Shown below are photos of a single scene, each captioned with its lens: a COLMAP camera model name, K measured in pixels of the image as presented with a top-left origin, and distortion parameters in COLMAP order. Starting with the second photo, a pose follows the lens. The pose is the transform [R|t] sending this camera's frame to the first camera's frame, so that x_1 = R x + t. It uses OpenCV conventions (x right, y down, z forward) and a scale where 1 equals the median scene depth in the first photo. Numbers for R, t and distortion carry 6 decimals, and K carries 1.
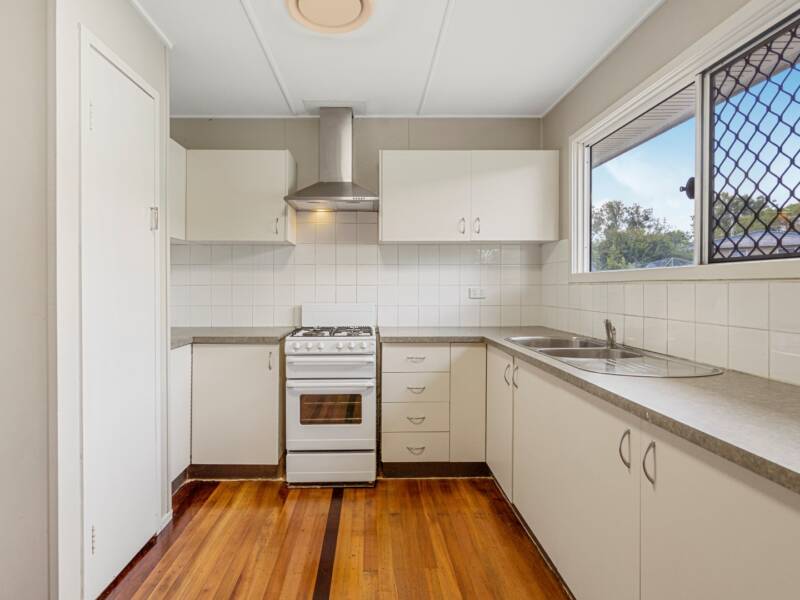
lens RADIAL K [[417.5, 0, 397.8], [0, 417.5, 293.8], [0, 0, 1]] dist [-0.014519, 0.003885]
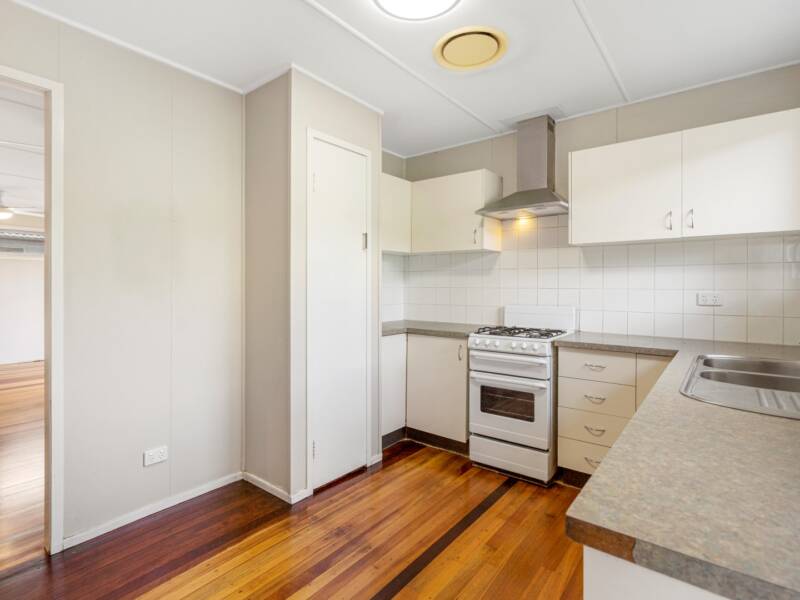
lens RADIAL K [[417.5, 0, 404.6], [0, 417.5, 295.5], [0, 0, 1]] dist [-0.014519, 0.003885]
pose [[0.771681, 0.016435, -0.635798, 0.317432], [-0.015170, 0.999857, 0.007433, -0.007497], [0.635829, 0.003909, 0.771820, -0.007754]]
